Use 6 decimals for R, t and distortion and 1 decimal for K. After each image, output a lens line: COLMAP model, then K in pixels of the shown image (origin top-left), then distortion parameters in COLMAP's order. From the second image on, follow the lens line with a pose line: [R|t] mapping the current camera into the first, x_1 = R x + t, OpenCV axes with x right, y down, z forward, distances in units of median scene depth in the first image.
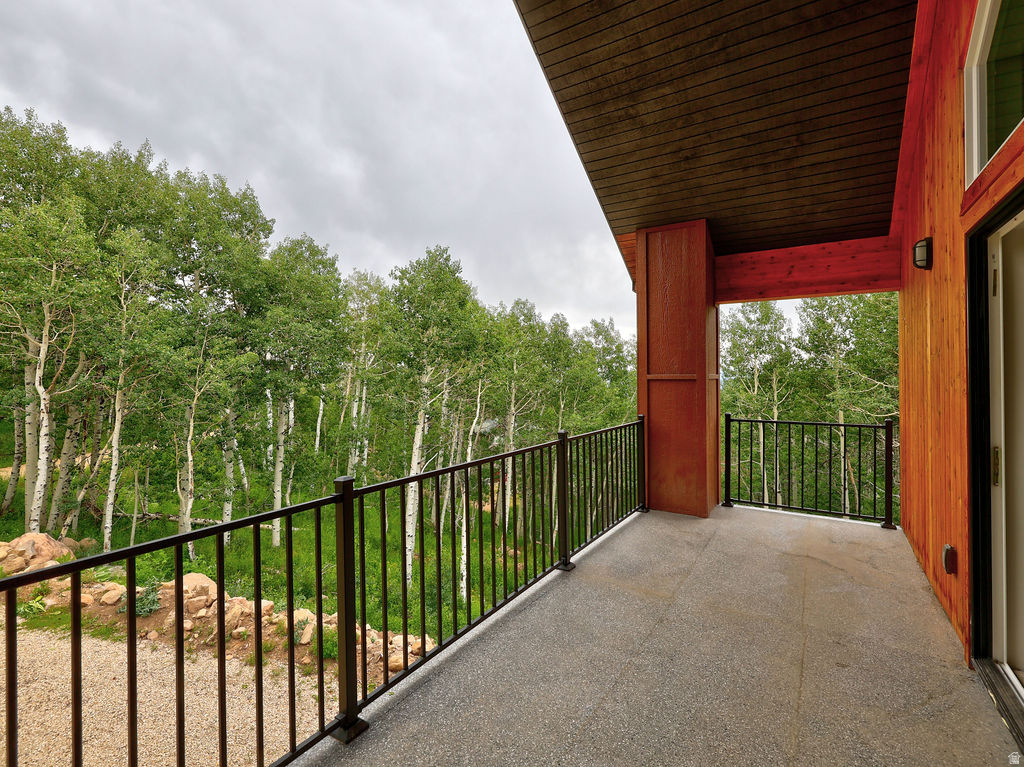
lens RADIAL K [[490.8, 0, 521.6], [0, 490.8, 374.4], [0, 0, 1]] dist [-0.000471, 0.000721]
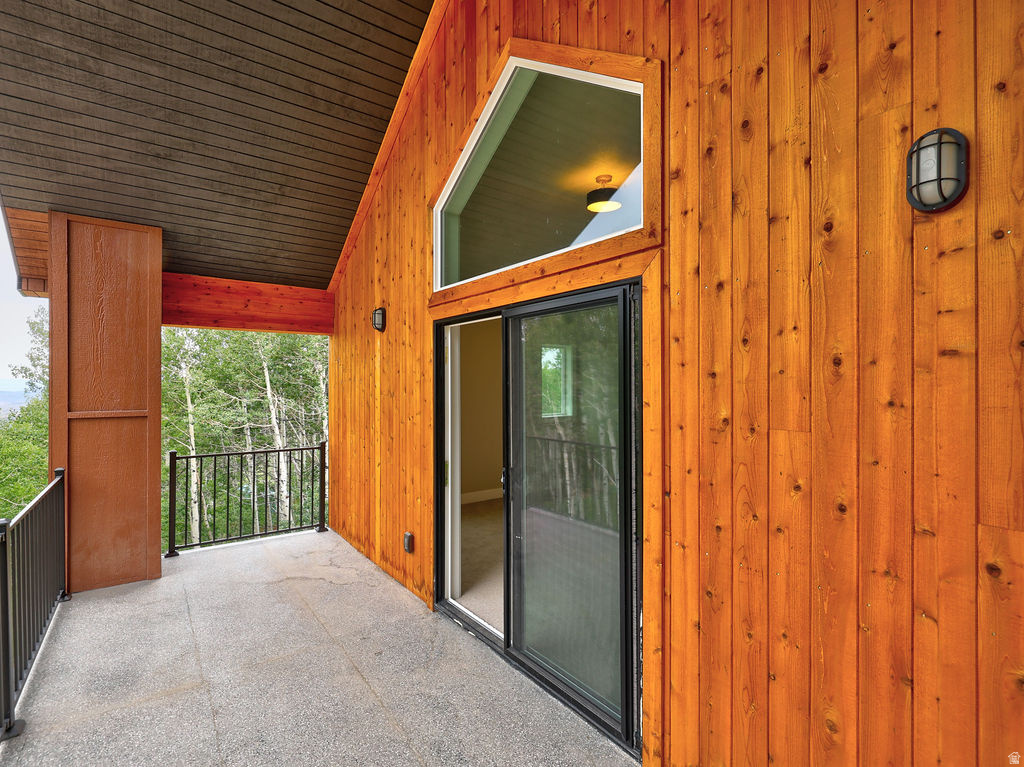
lens RADIAL K [[490.8, 0, 511.7], [0, 490.8, 383.6], [0, 0, 1]] dist [-0.000471, 0.000721]
pose [[0.370072, 0.004953, 0.928990, -0.201131], [-0.004111, 0.999985, -0.003694, -0.046990], [-0.928994, -0.002452, 0.370087, 0.118975]]
